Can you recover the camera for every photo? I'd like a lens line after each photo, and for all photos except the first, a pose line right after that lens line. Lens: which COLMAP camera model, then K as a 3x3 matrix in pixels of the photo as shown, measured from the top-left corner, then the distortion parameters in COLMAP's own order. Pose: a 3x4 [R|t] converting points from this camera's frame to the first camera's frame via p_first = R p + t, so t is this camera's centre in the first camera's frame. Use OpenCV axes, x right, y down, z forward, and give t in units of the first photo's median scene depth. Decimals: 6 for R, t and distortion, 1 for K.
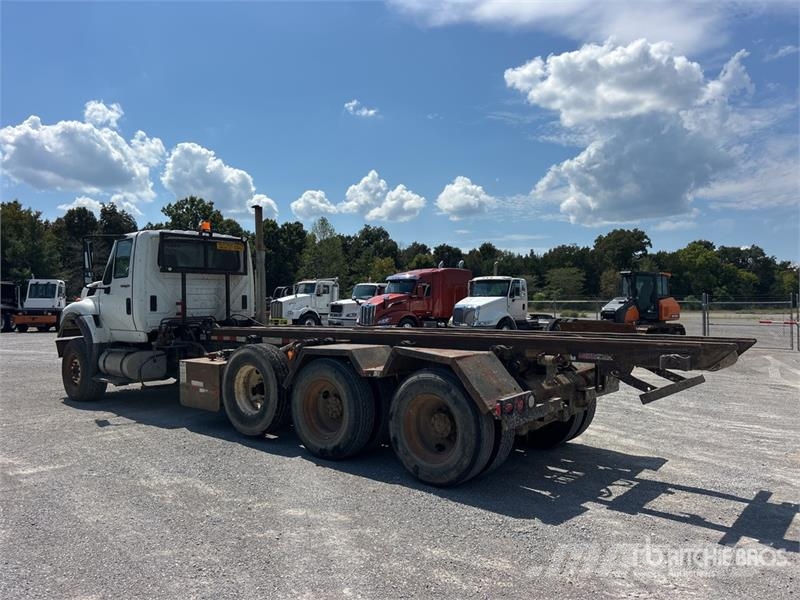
lens RADIAL K [[595.2, 0, 403.8], [0, 595.2, 297.5], [0, 0, 1]] dist [0.054464, -0.060758]
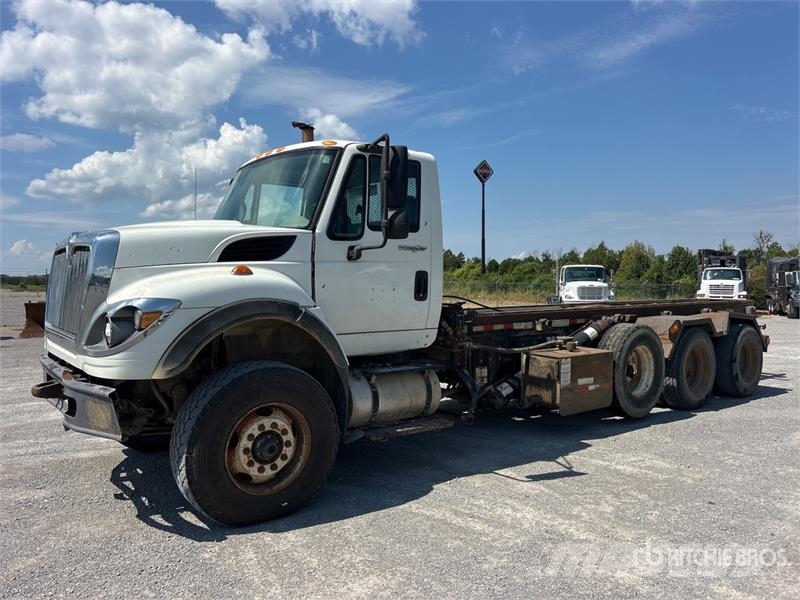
lens RADIAL K [[595.2, 0, 401.0], [0, 595.2, 296.6], [0, 0, 1]] dist [0.054464, -0.060758]
pose [[0.216156, -0.022597, 0.976097, -1.230335], [-0.015527, 0.999526, 0.026578, 0.013589], [-0.976235, -0.020901, 0.215703, 1.117777]]
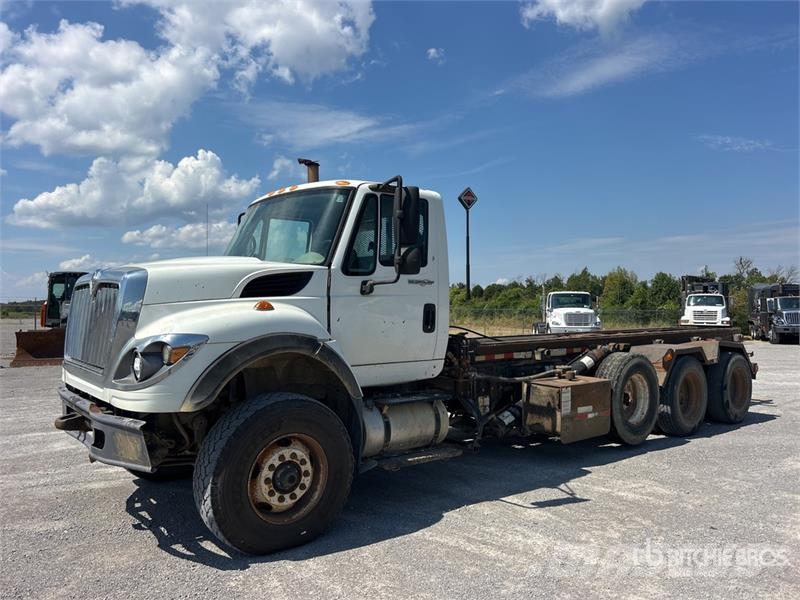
lens RADIAL K [[595.2, 0, 396.2], [0, 595.2, 301.5], [0, 0, 1]] dist [0.054464, -0.060758]
pose [[0.198710, 0.010747, 0.979999, -1.260593], [-0.012987, 0.999881, -0.008332, 0.005468], [-0.979972, -0.011072, 0.198826, 1.140400]]
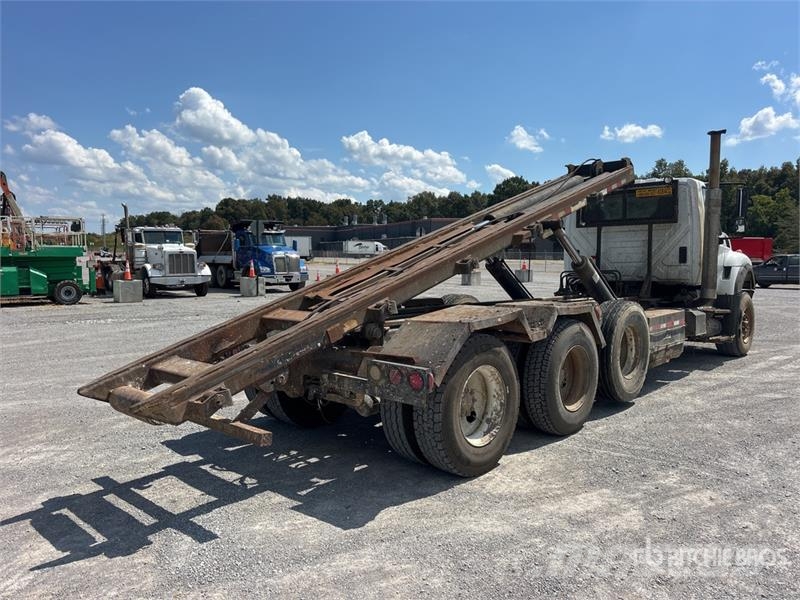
lens RADIAL K [[595.2, 0, 398.5], [0, 595.2, 302.7], [0, 0, 1]] dist [0.054464, -0.060758]
pose [[-0.045754, 0.072318, -0.996332, 0.837492], [0.011888, 0.997345, 0.071846, 0.012474], [0.998882, -0.008557, -0.046492, 0.912806]]
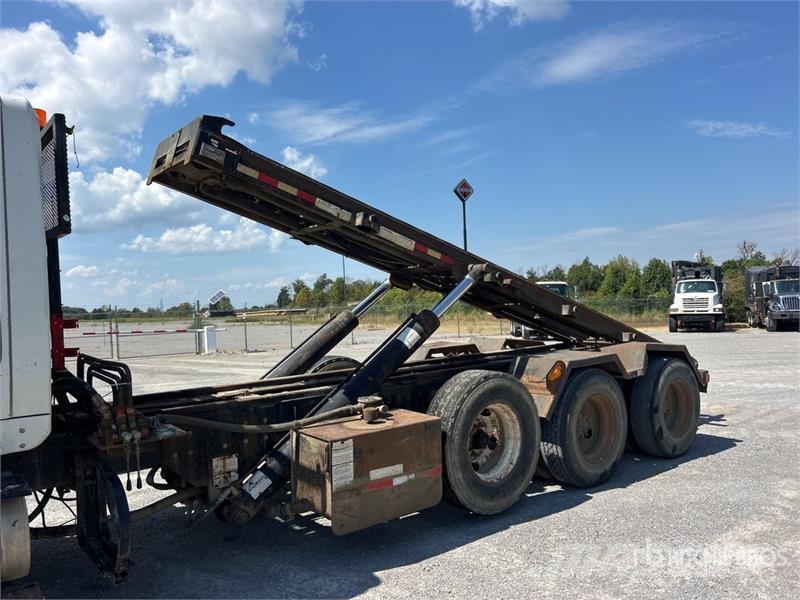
lens RADIAL K [[595.2, 0, 398.0], [0, 595.2, 315.7], [0, 0, 1]] dist [0.054464, -0.060758]
pose [[0.205239, -0.024706, 0.978400, -0.867659], [0.019692, 0.999583, 0.021110, 0.001854], [-0.978514, 0.014934, 0.205640, 0.923823]]
